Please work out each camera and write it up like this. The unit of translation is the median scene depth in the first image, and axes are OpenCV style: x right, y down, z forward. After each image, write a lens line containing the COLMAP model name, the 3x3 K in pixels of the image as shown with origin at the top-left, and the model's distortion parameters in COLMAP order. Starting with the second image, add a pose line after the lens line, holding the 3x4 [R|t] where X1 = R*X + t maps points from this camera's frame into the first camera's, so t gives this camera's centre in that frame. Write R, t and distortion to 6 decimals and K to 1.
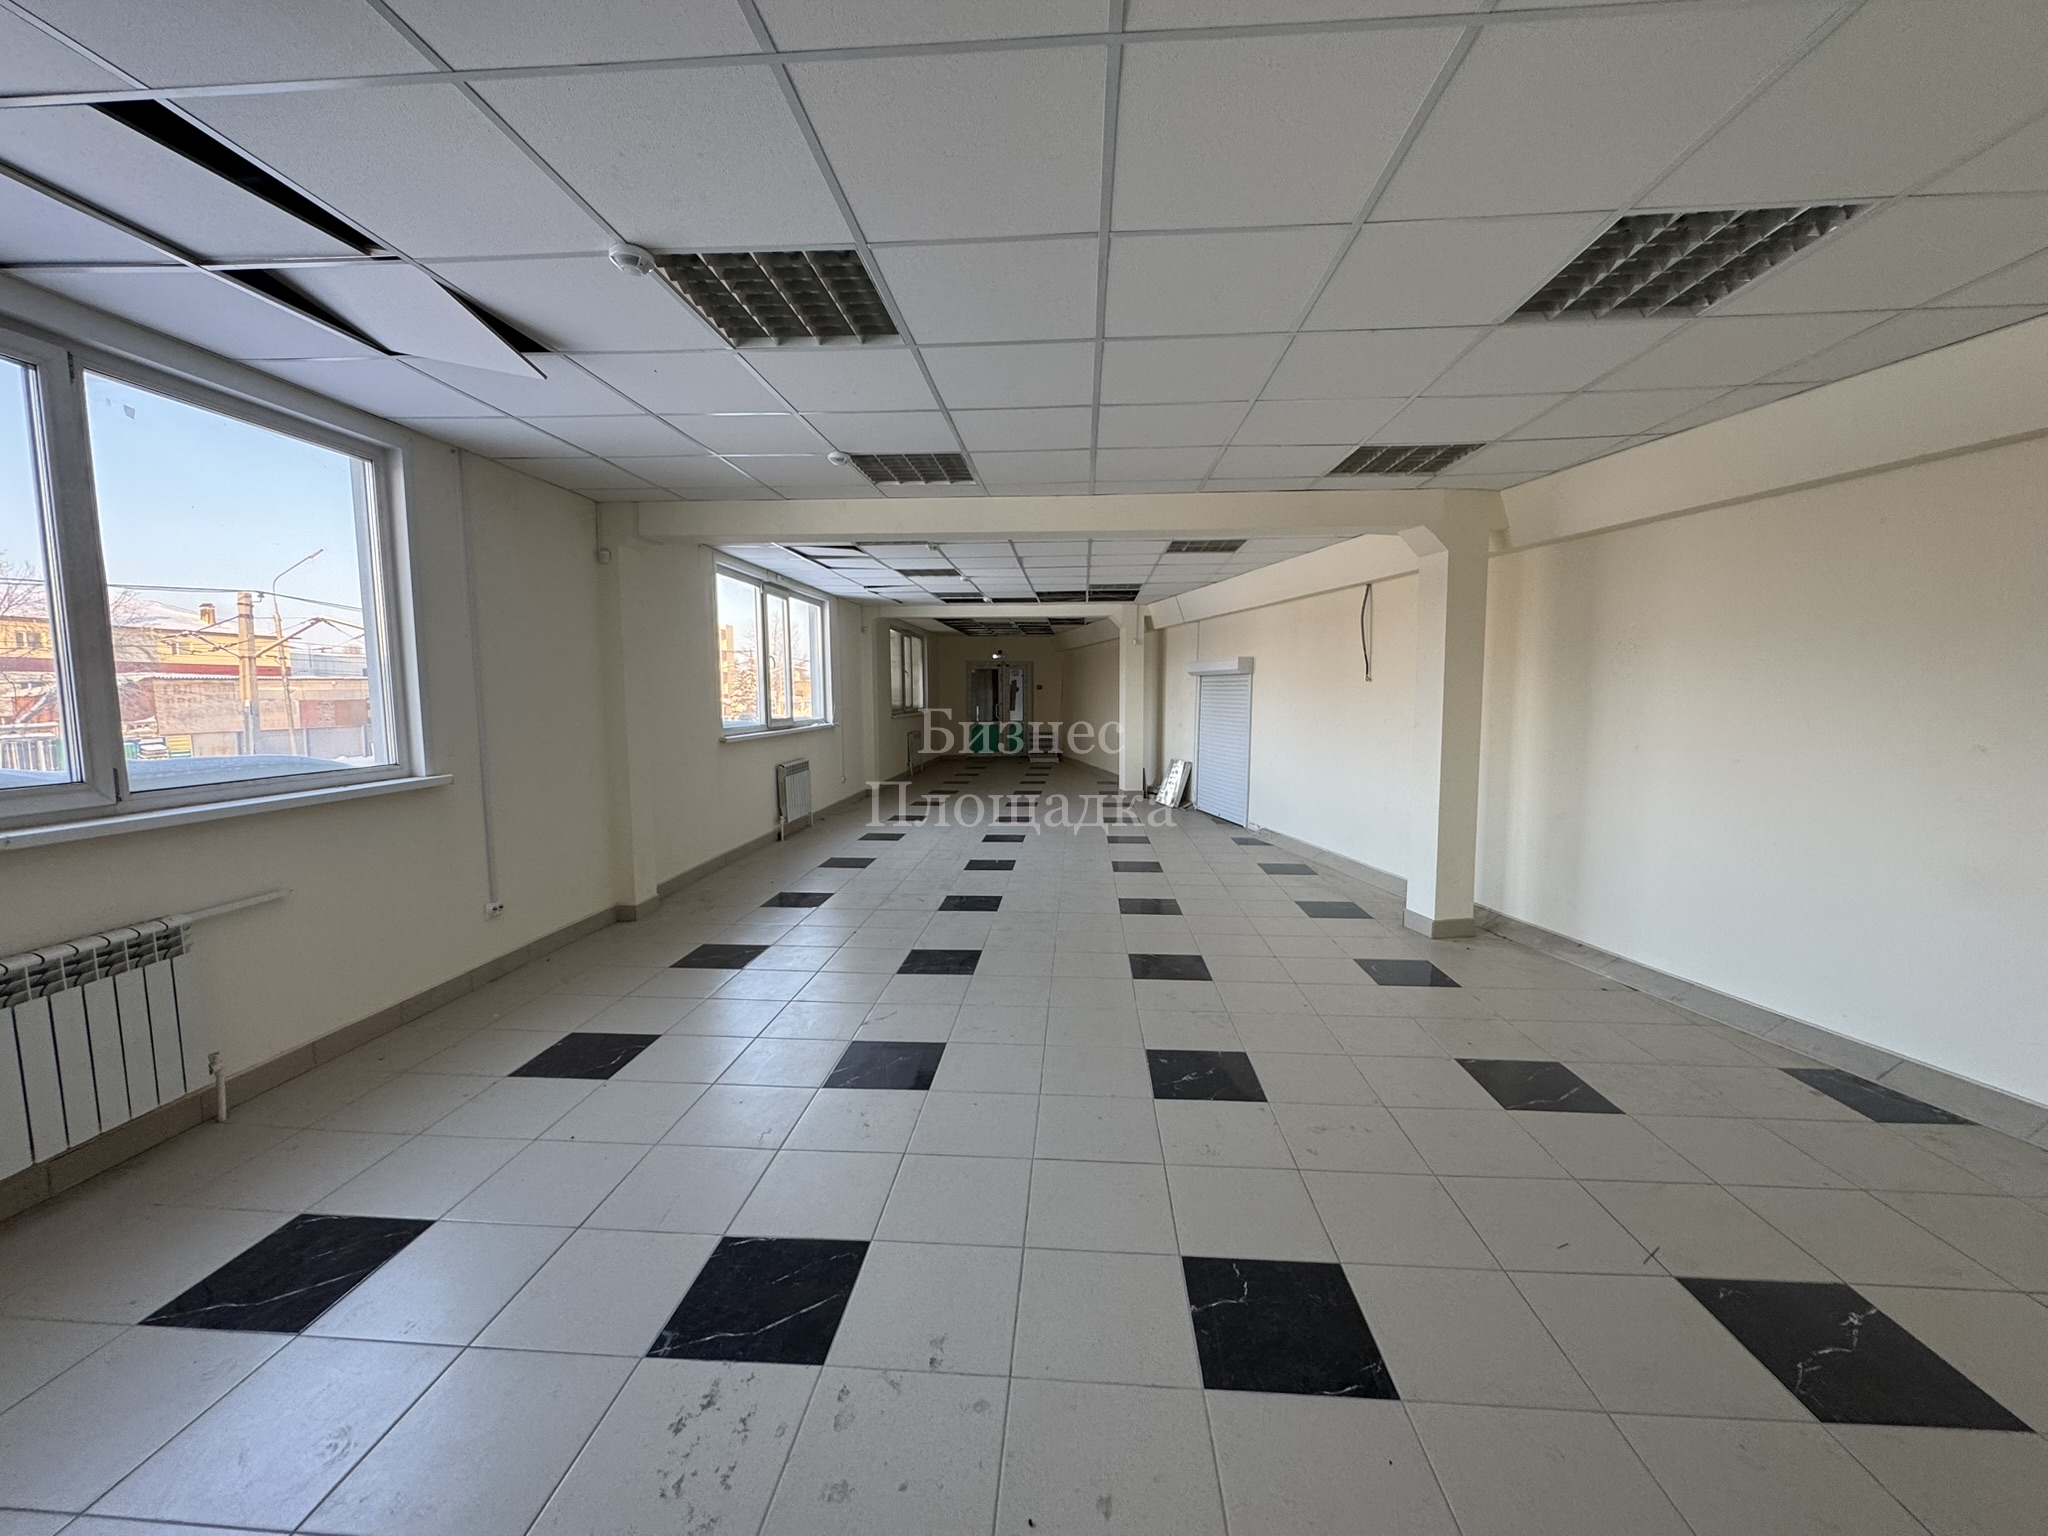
lens RADIAL K [[811.9, 0, 1036.7], [0, 811.9, 773.1], [0, 0, 1]] dist [-0.004011, 0.000066]
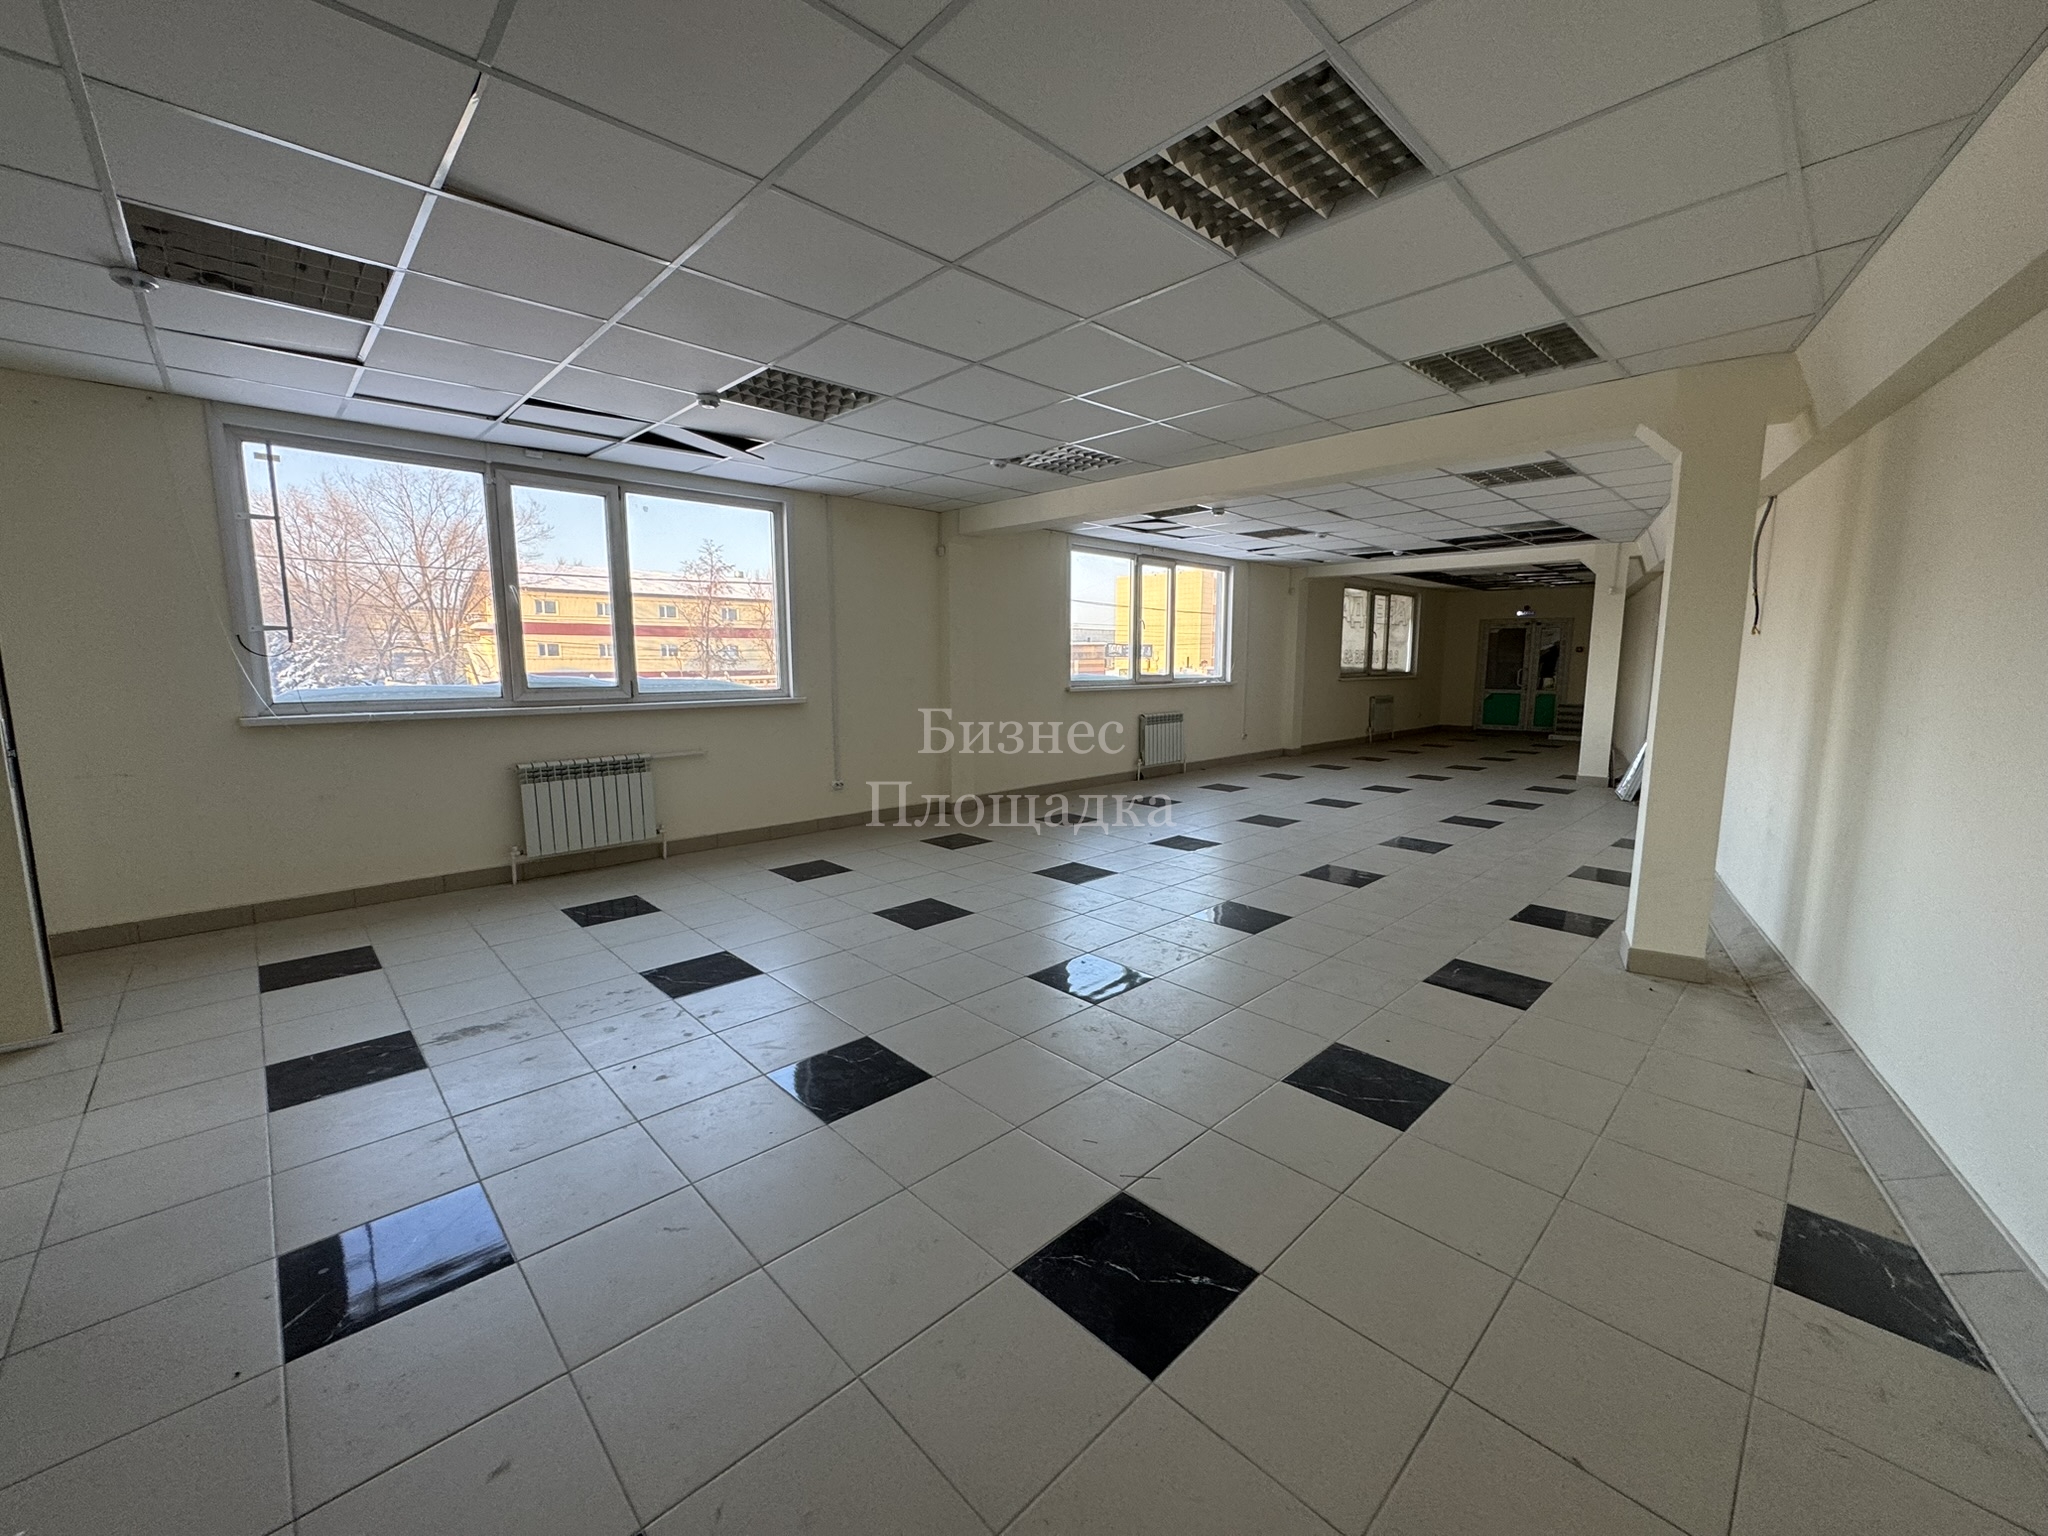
lens RADIAL K [[811.9, 0, 1022.4], [0, 811.9, 771.4], [0, 0, 1]] dist [-0.004011, 0.000066]
pose [[0.741245, 0.099276, -0.663852, 0.543388], [-0.072259, 0.995057, 0.068123, 0.005869], [0.667333, -0.002527, 0.744755, 0.049524]]
